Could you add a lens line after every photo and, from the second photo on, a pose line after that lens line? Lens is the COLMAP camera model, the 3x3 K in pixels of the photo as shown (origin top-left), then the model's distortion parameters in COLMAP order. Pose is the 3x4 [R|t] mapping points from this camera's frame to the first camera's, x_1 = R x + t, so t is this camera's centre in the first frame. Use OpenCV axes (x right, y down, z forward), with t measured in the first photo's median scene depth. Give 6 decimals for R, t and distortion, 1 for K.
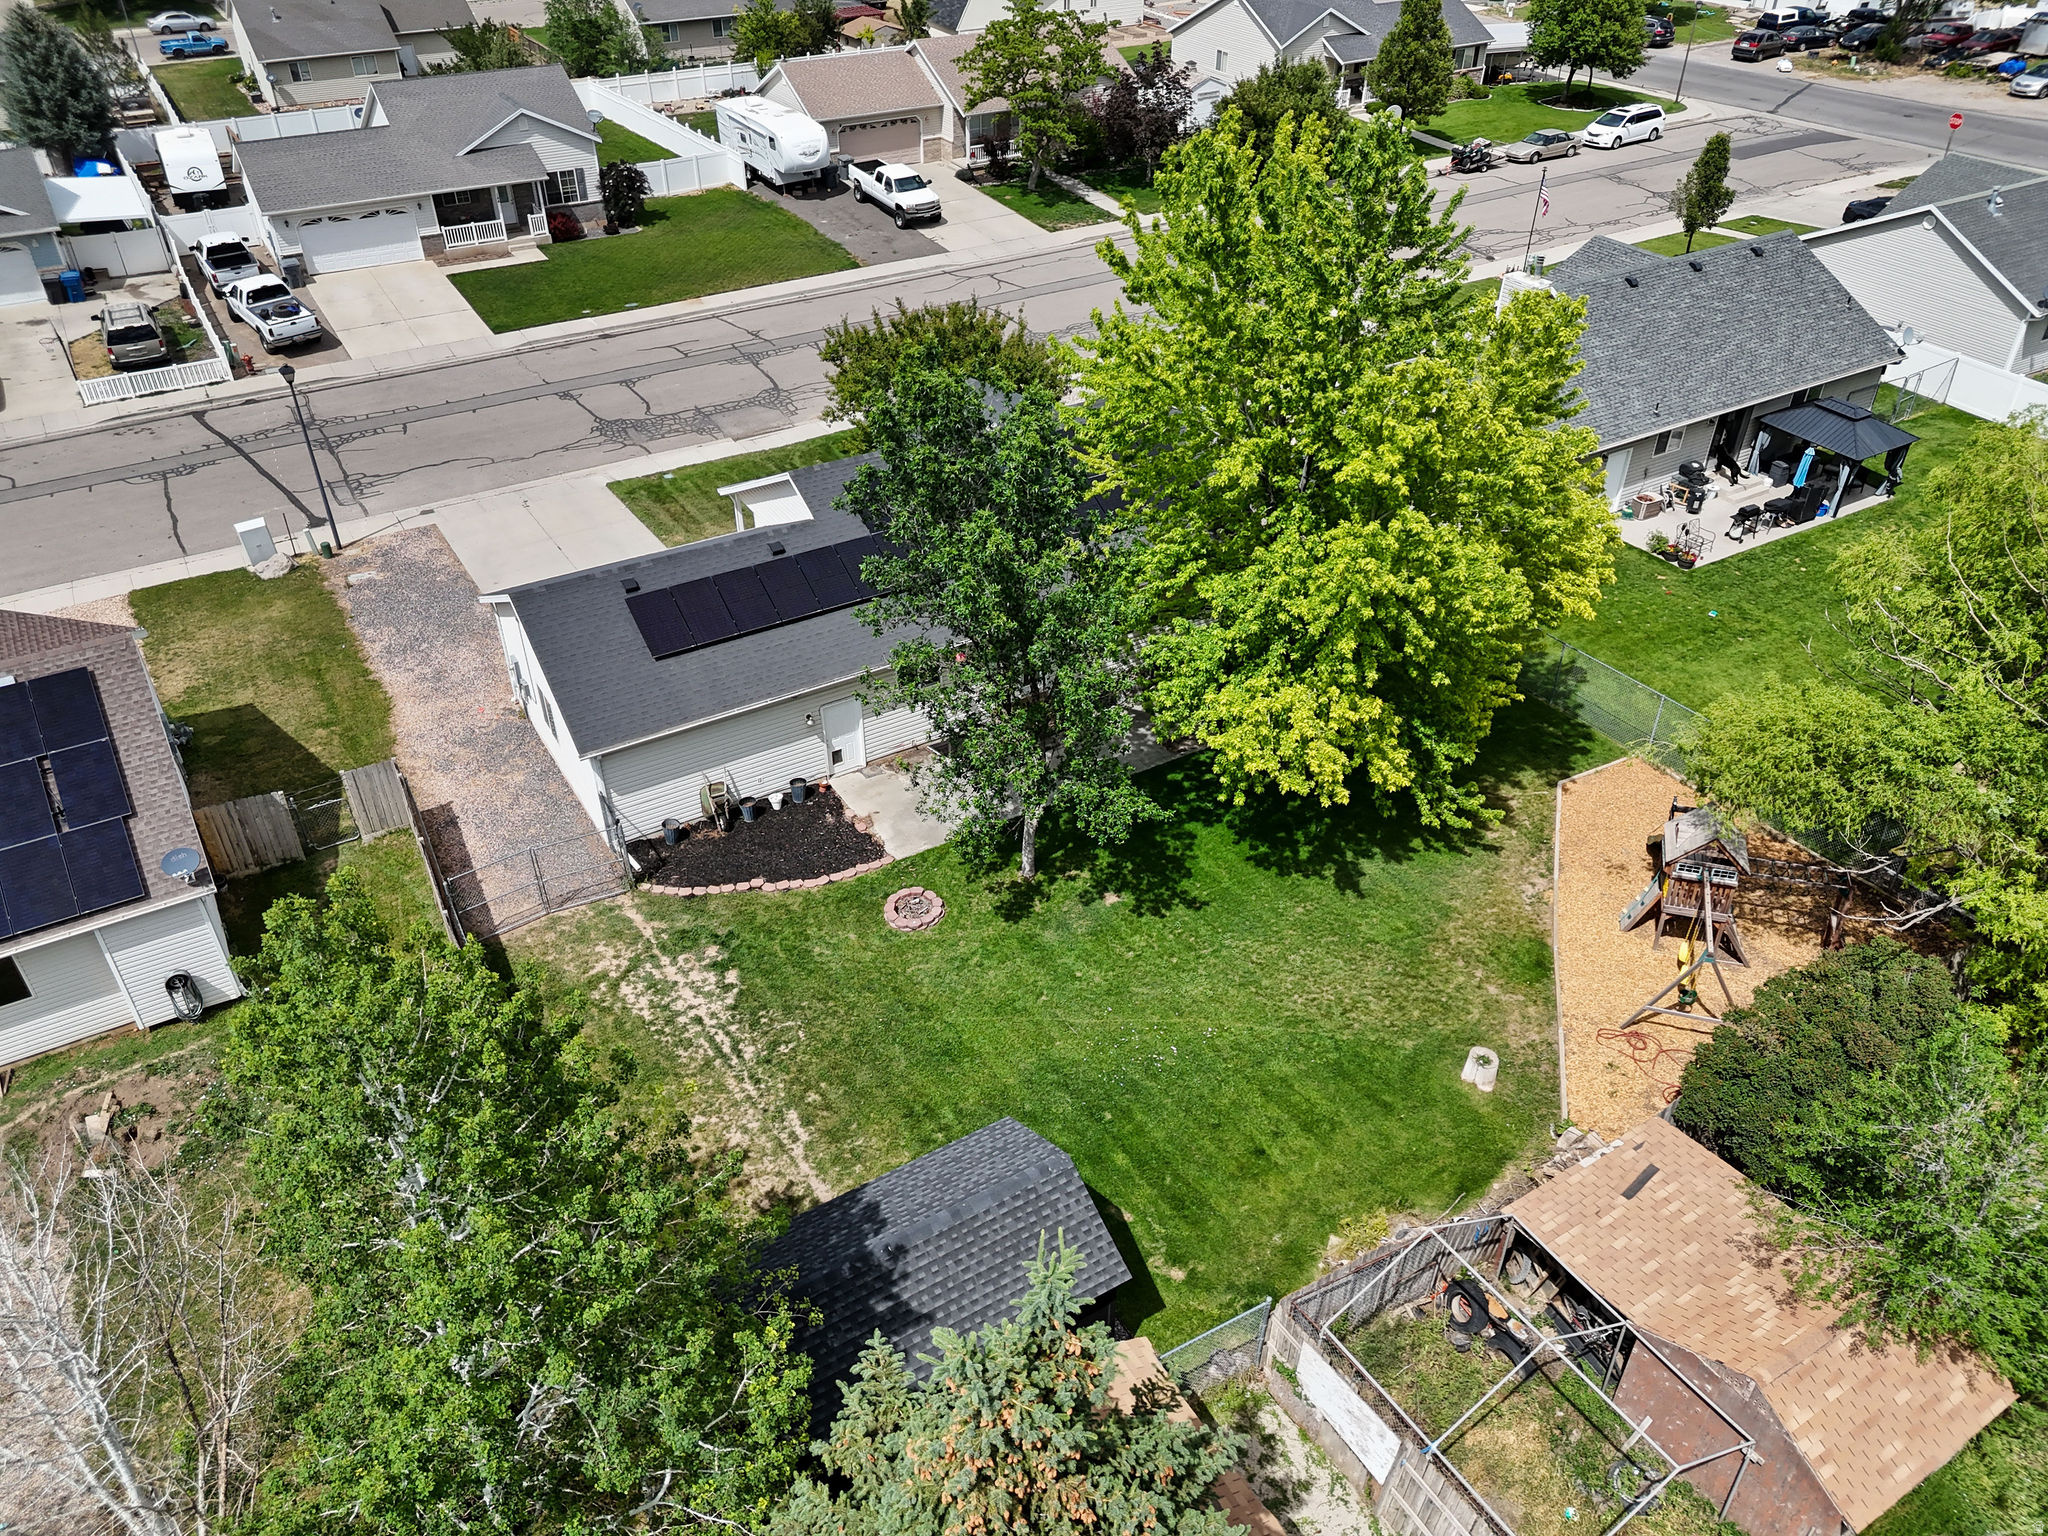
lens RADIAL K [[1497.7, 0, 1024.0], [0, 1497.7, 768.0], [0, 0, 1]] dist [0.083007, -0.087620]
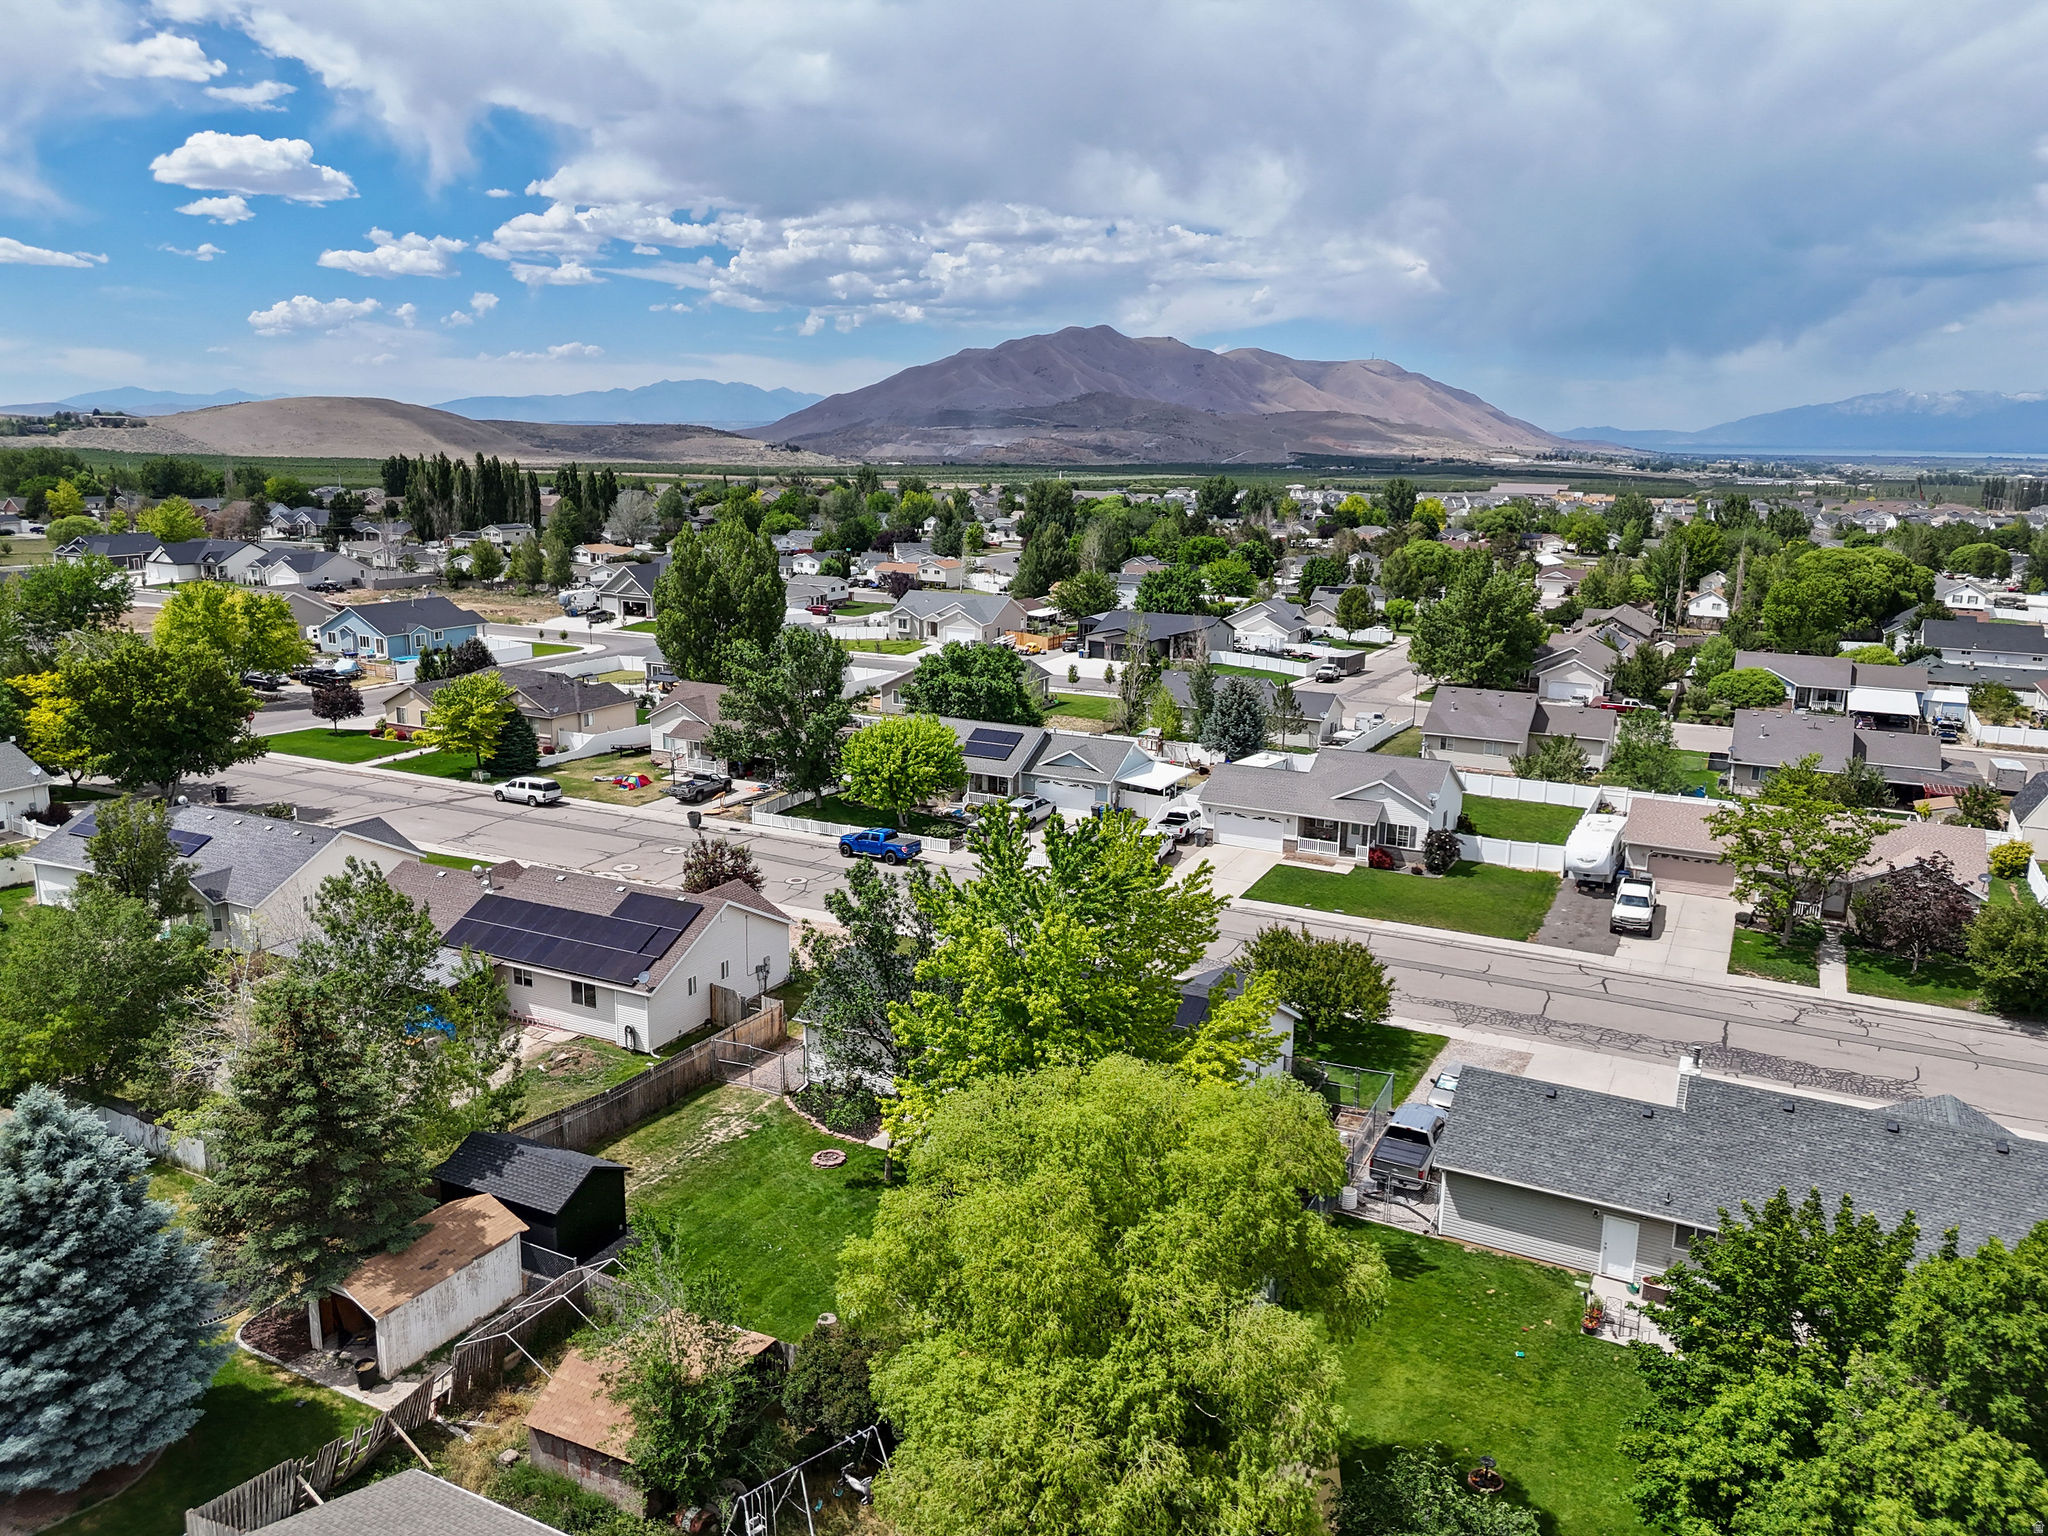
lens RADIAL K [[1497.7, 0, 1024.0], [0, 1497.7, 768.0], [0, 0, 1]] dist [0.083007, -0.087620]
pose [[0.536514, 0.191637, -0.821844, 0.780353], [-0.507550, 0.851323, -0.132827, -0.097653], [0.674200, 0.488390, 0.554012, -0.026153]]
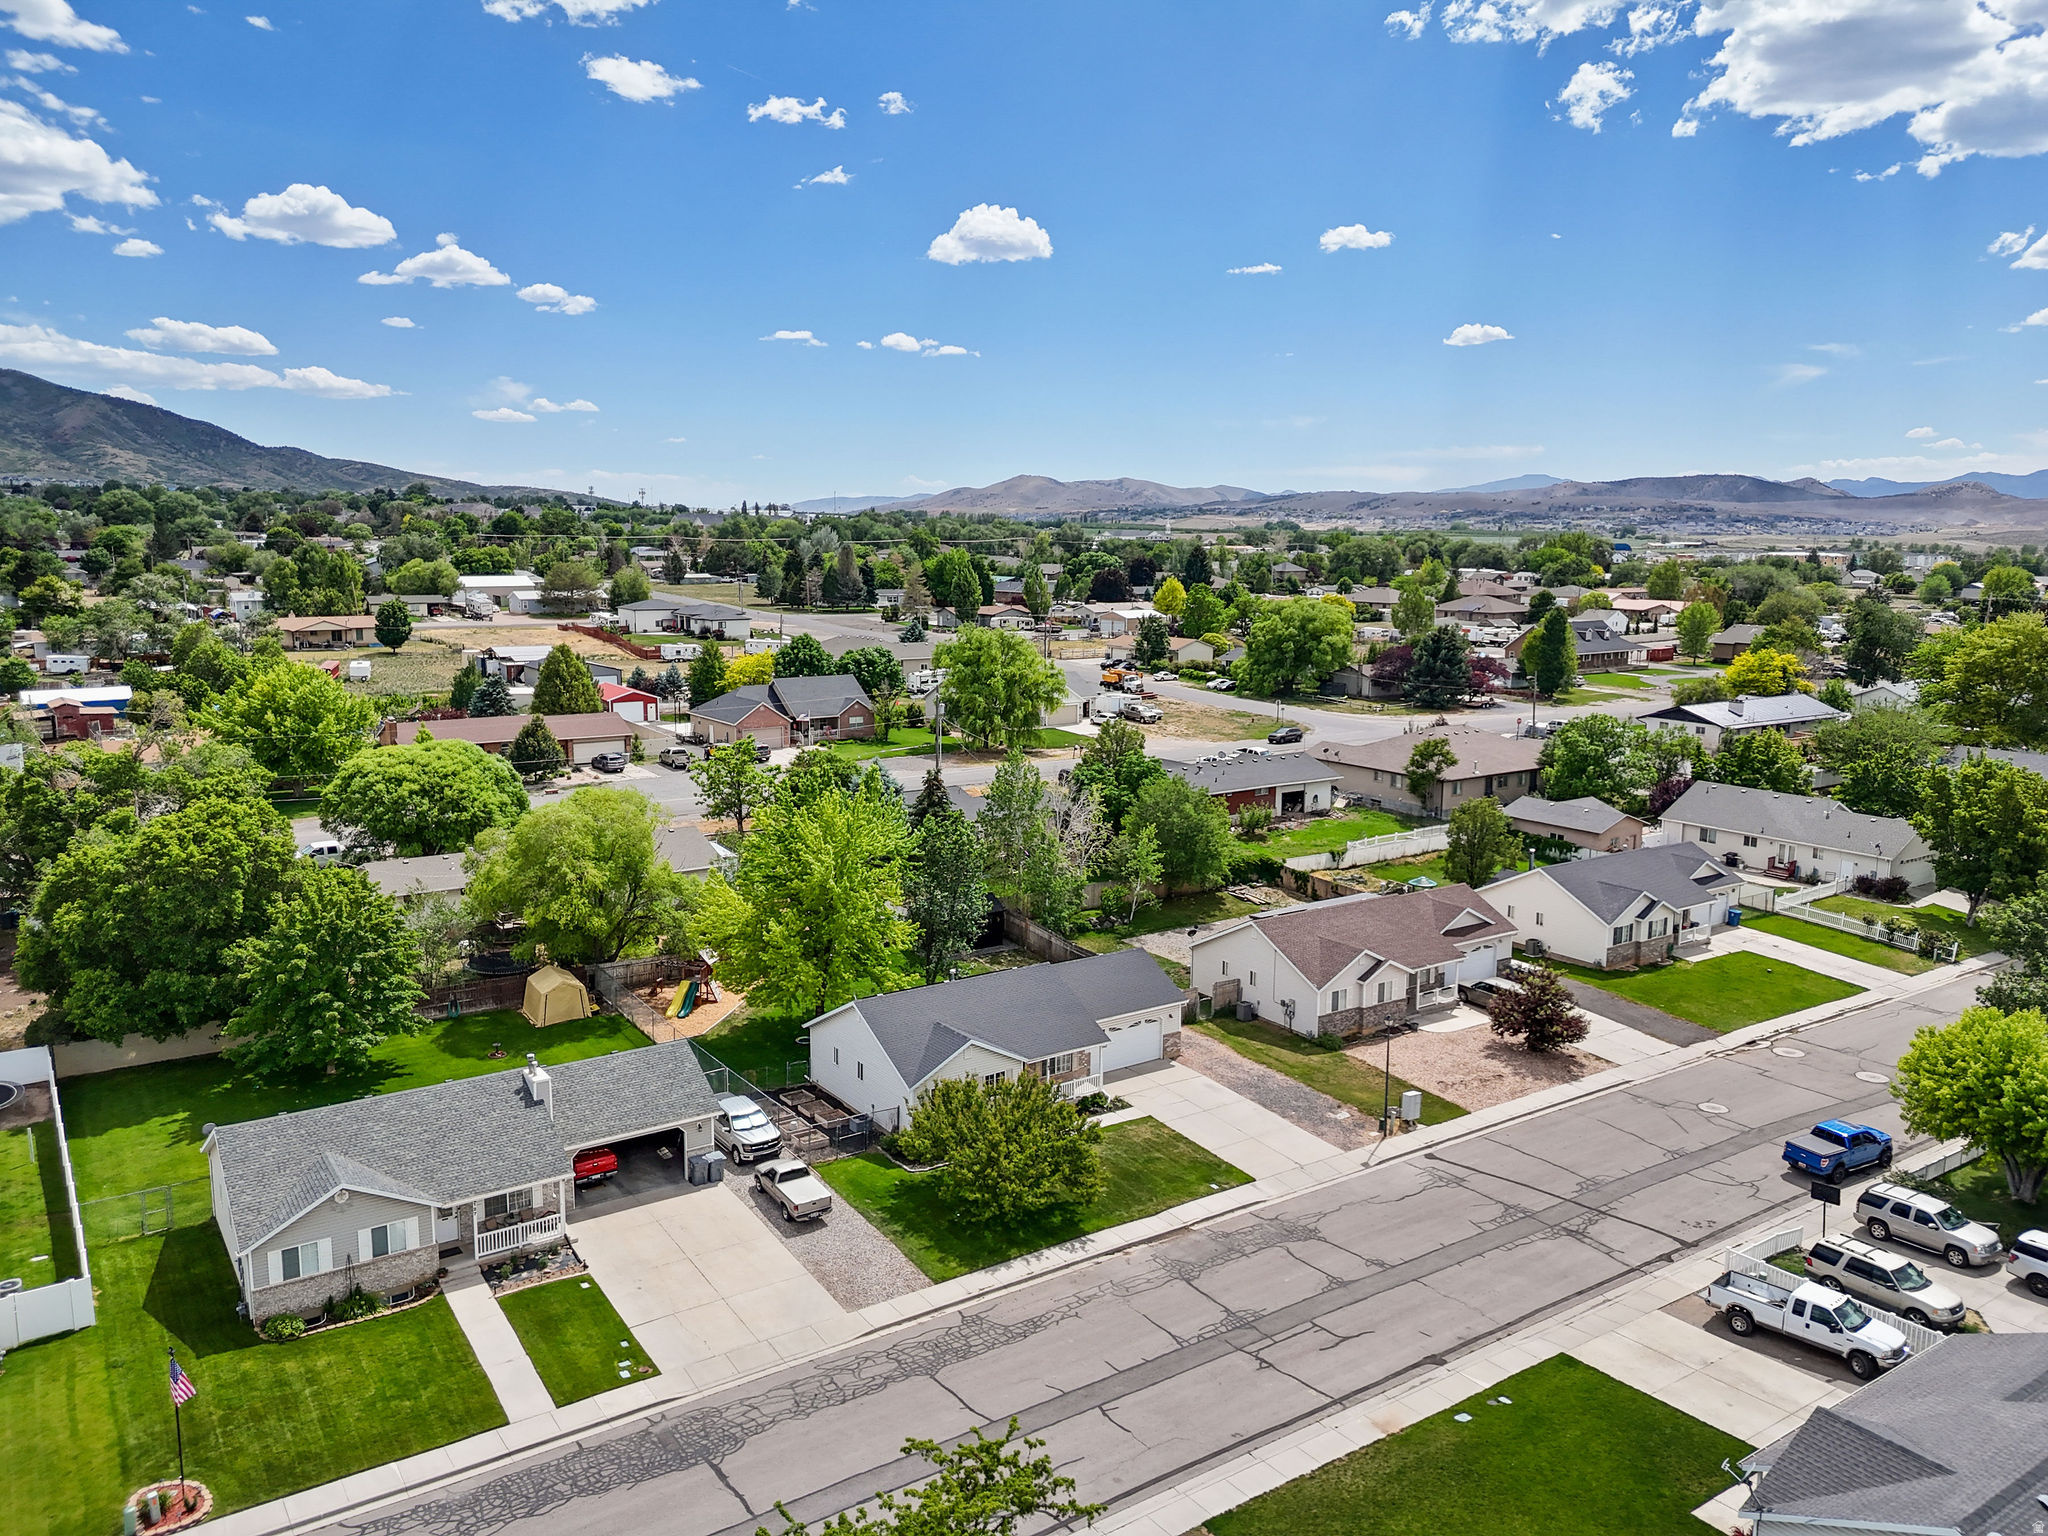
lens RADIAL K [[1497.7, 0, 1024.0], [0, 1497.7, 768.0], [0, 0, 1]] dist [0.083007, -0.087620]
pose [[-0.997930, 0.005147, -0.064096, 0.004211], [-0.041805, 0.705450, 0.707525, -1.181373], [0.048858, 0.708741, -0.703775, 1.445436]]
